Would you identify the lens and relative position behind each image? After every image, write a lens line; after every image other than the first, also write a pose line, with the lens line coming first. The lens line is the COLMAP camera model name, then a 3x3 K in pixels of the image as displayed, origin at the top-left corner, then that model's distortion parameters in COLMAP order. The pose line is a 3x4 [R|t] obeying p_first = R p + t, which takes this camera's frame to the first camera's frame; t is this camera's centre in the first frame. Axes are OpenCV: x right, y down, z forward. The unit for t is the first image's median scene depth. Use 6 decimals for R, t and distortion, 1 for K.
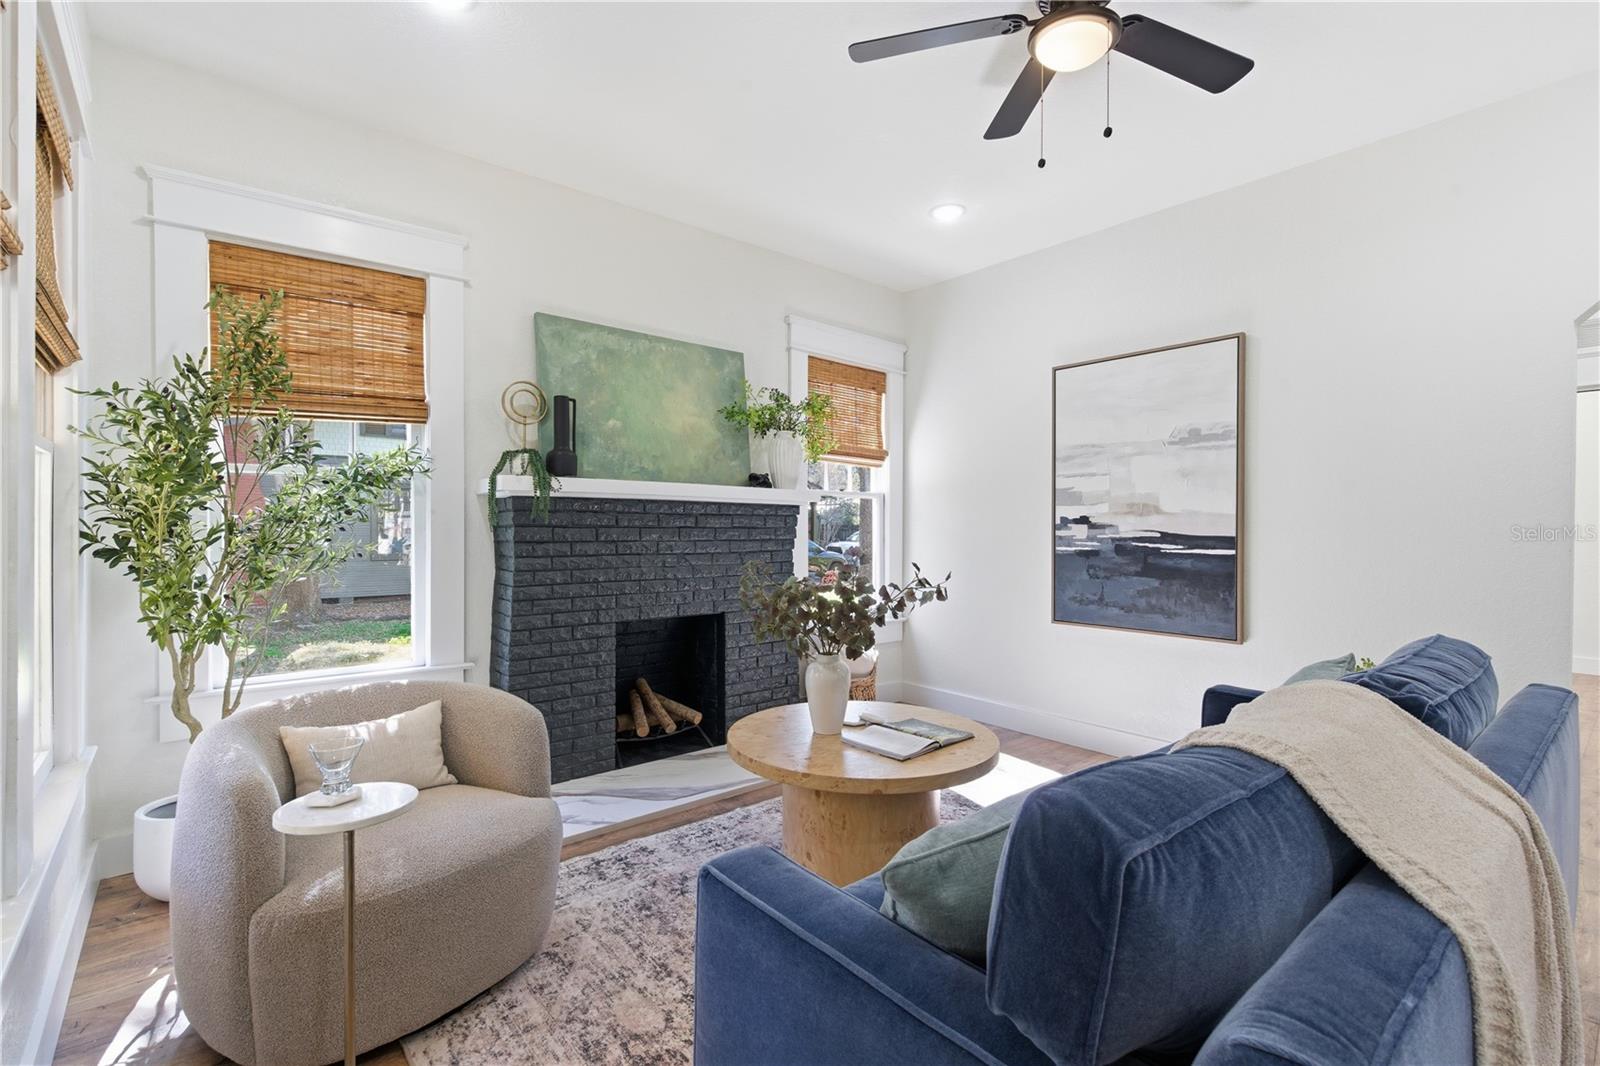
lens RADIAL K [[721.9, 0, 797.2], [0, 721.9, 530.4], [0, 0, 1]] dist [-0.000340, -0.000857]
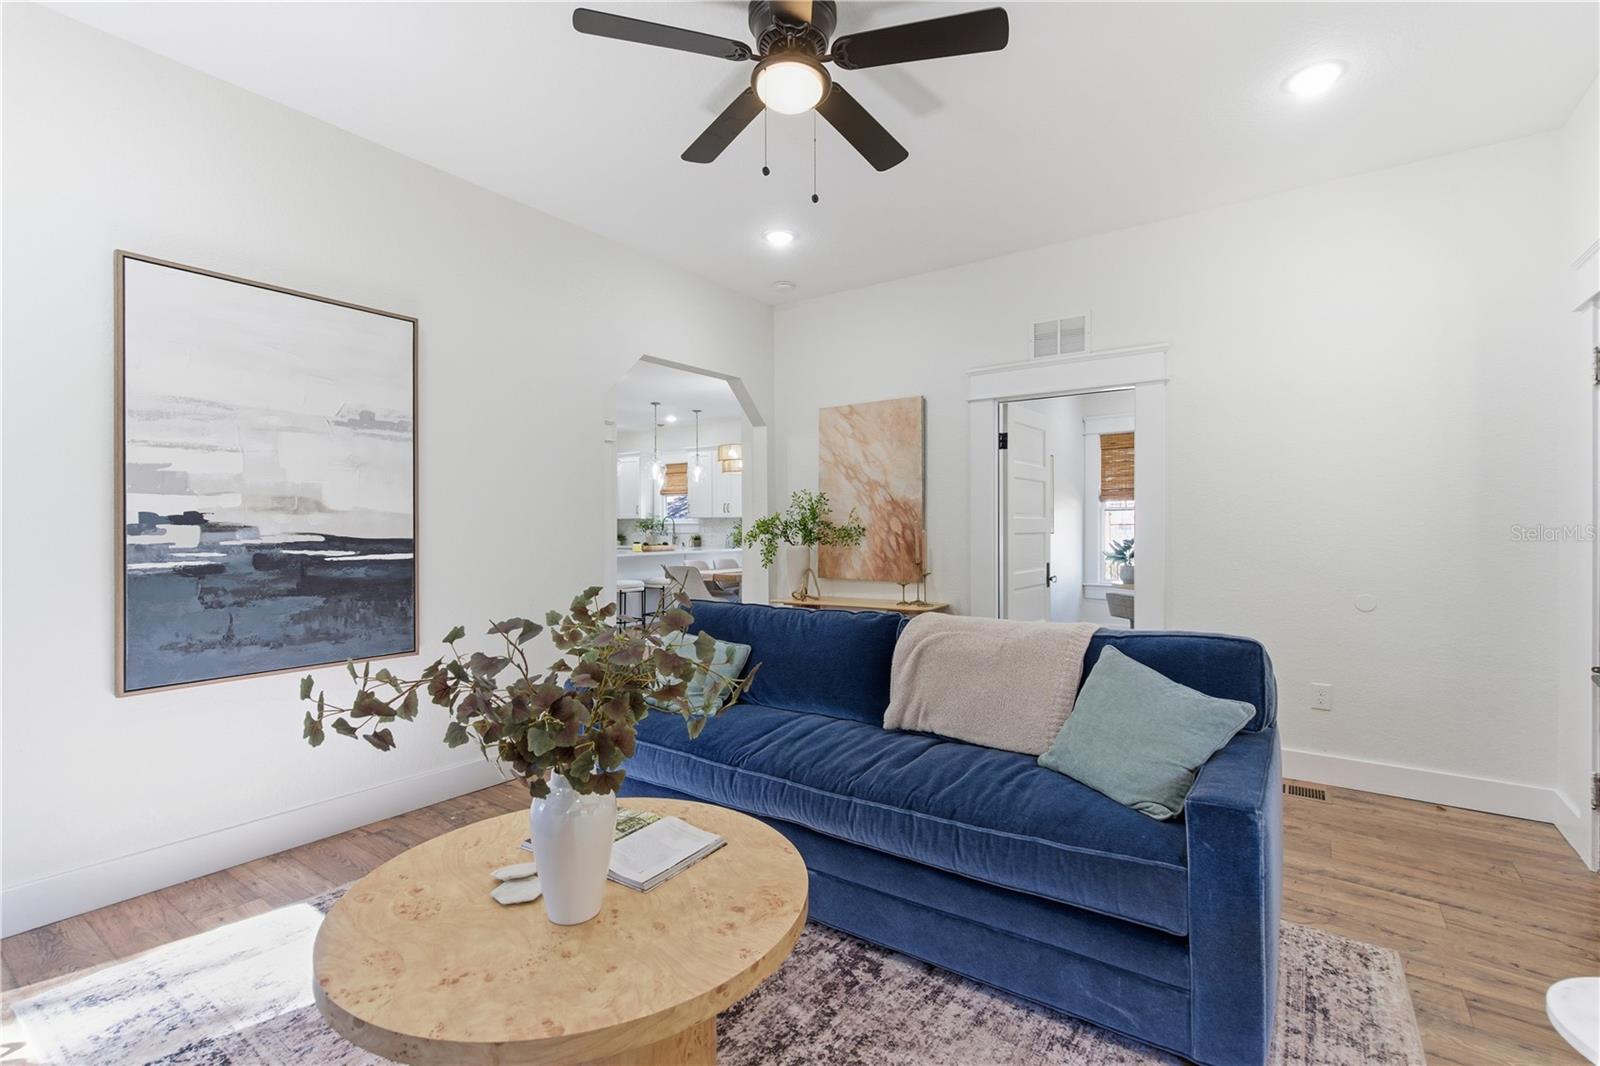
lens RADIAL K [[721.9, 0, 797.2], [0, 721.9, 530.4], [0, 0, 1]] dist [-0.000340, -0.000857]
pose [[-0.252296, -0.012561, 0.967569, -0.370755], [0.000028, 0.999916, 0.012989, -0.012677], [-0.967650, 0.003304, -0.252275, 0.693524]]
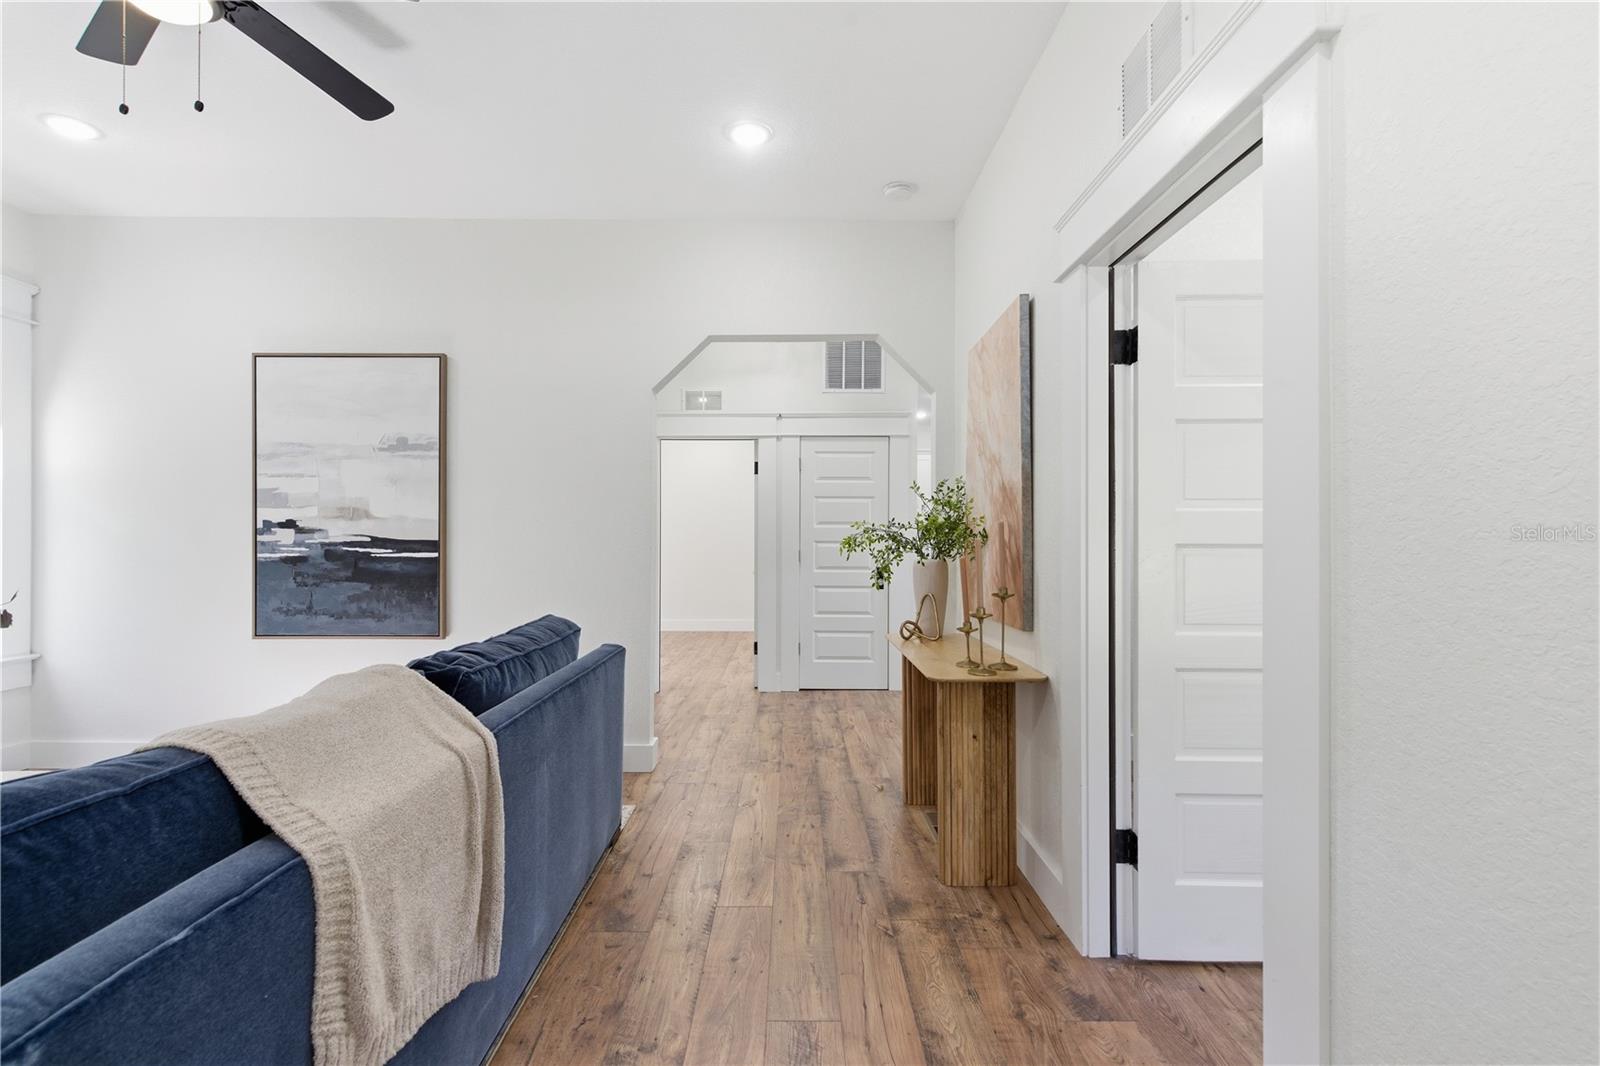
lens RADIAL K [[721.9, 0, 797.2], [0, 721.9, 530.4], [0, 0, 1]] dist [-0.000340, -0.000857]
pose [[0.638200, -0.000071, 0.769871, 0.106164], [0.003467, 0.999990, -0.002782, -0.001303], [-0.769863, 0.004445, 0.638194, -0.099206]]
